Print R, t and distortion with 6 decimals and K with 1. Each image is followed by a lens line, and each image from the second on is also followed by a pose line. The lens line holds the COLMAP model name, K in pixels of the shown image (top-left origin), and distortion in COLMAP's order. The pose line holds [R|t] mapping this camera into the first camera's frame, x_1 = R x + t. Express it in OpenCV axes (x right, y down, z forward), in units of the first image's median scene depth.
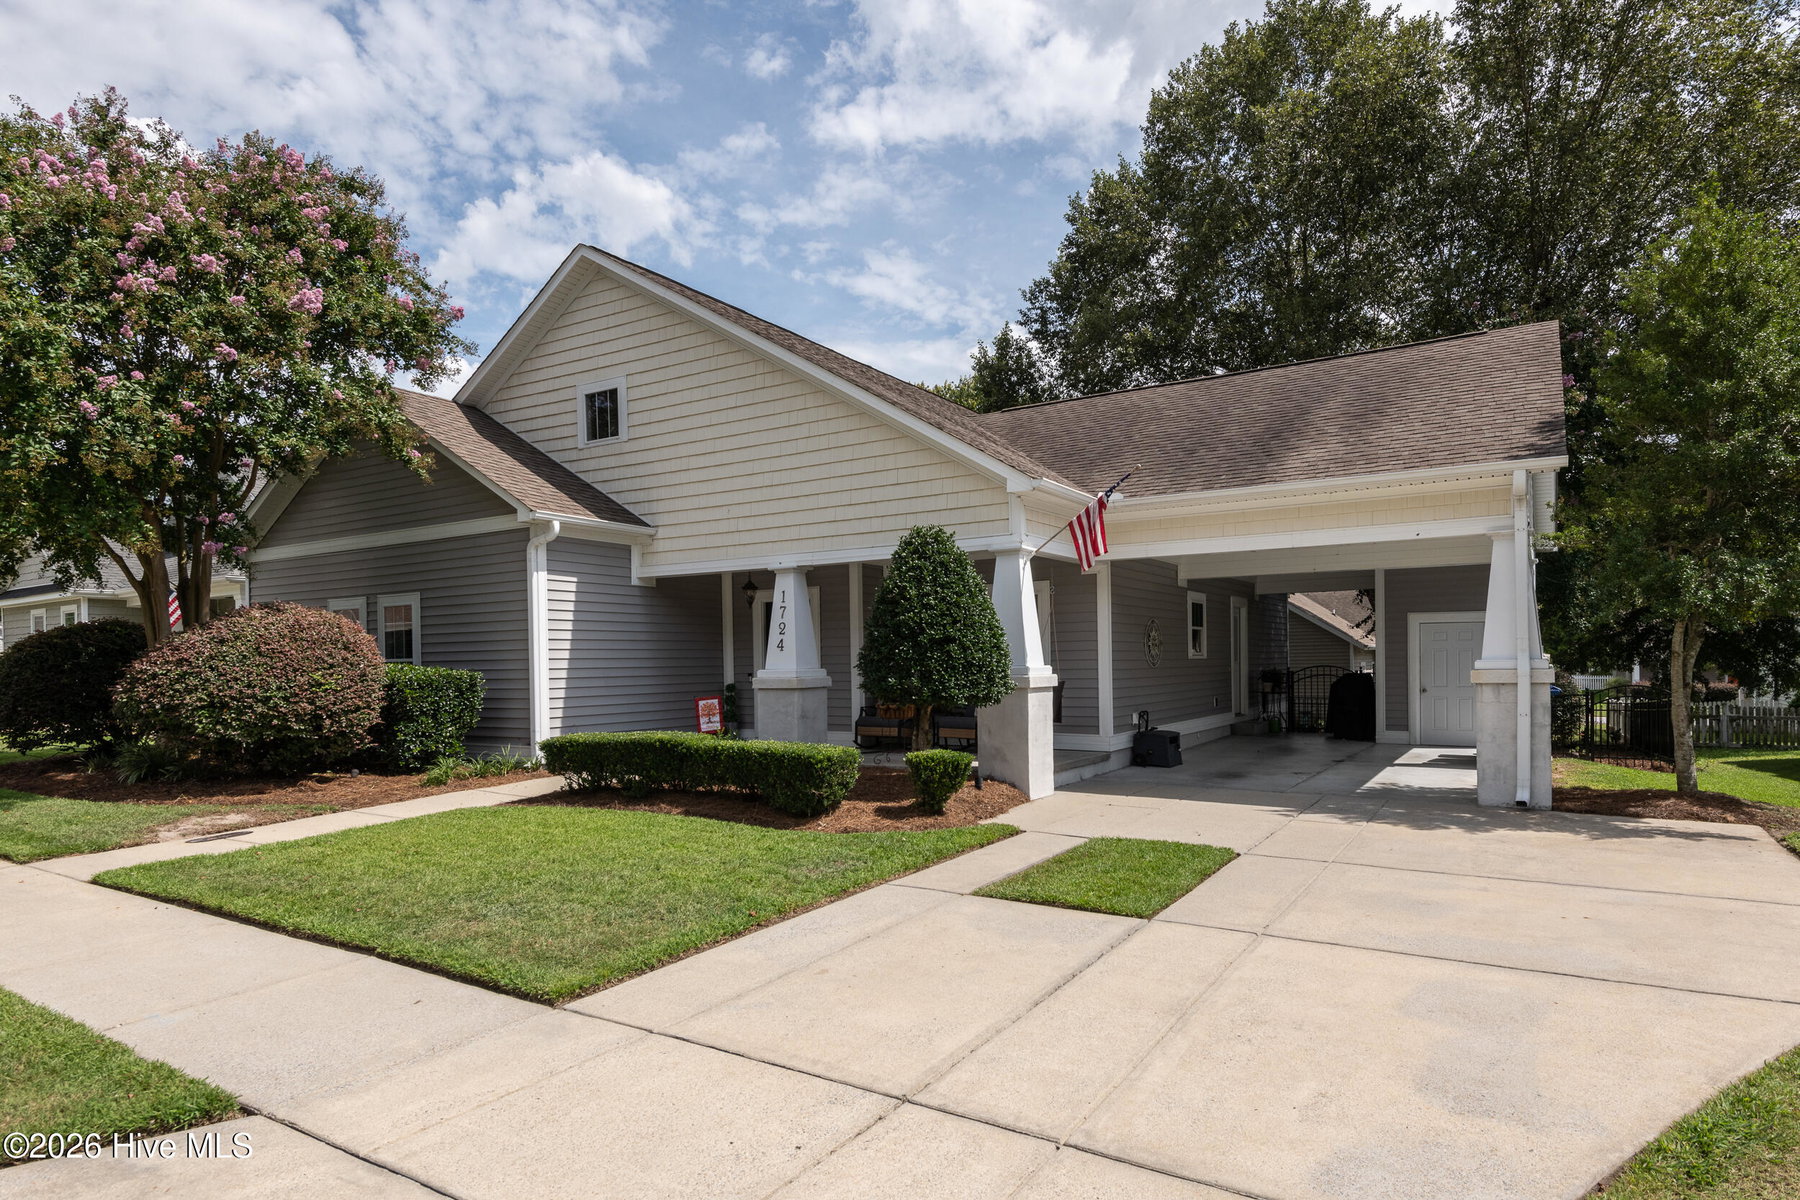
lens RADIAL K [[937.0, 0, 932.8], [0, 937.0, 664.6], [0, 0, 1]] dist [0.019314, -0.007351]
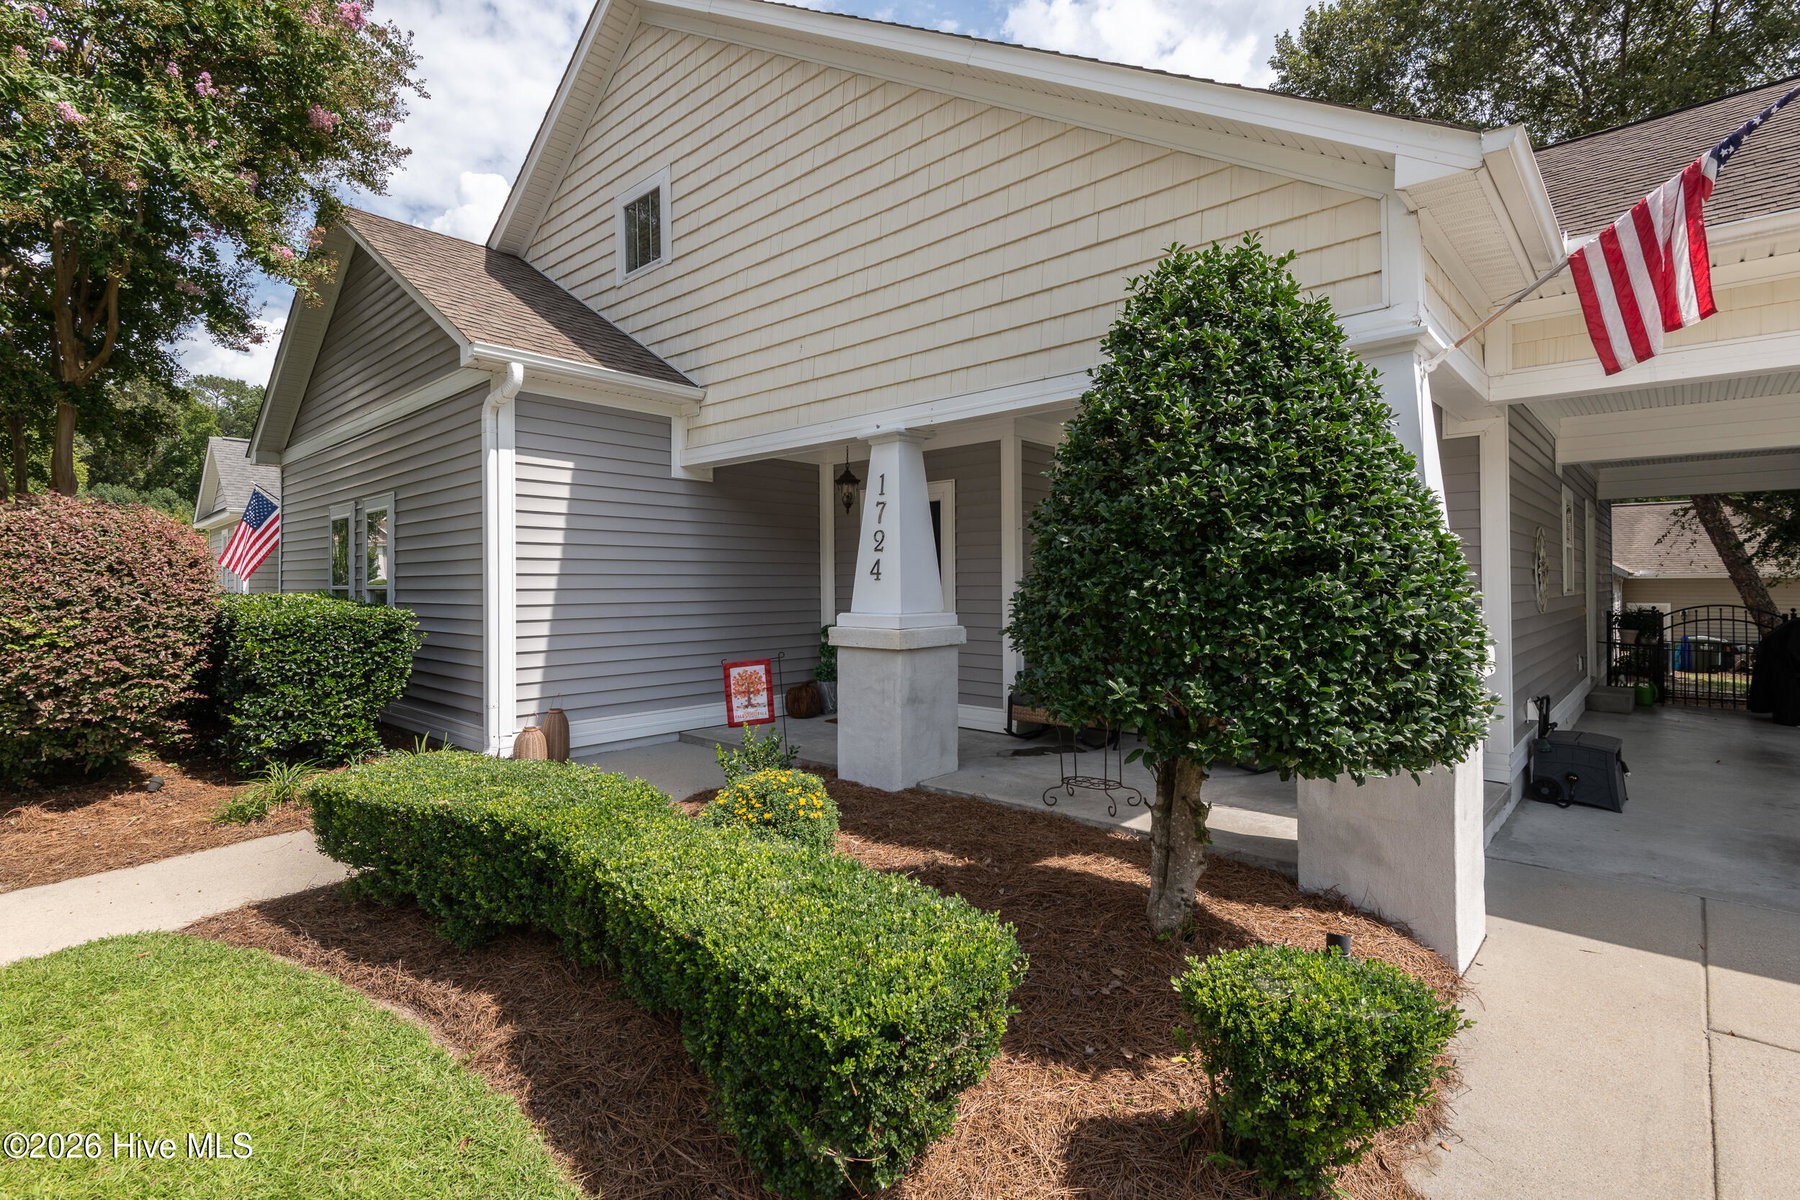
lens RADIAL K [[815.1, 0, 905.2], [0, 815.1, 591.7], [0, 0, 1]] dist [0.004536, -0.002095]
pose [[0.977167, 0.012553, -0.212101, -0.041139], [-0.011003, 0.999903, 0.008484, -0.012201], [0.212187, -0.005957, 0.977211, 0.524797]]
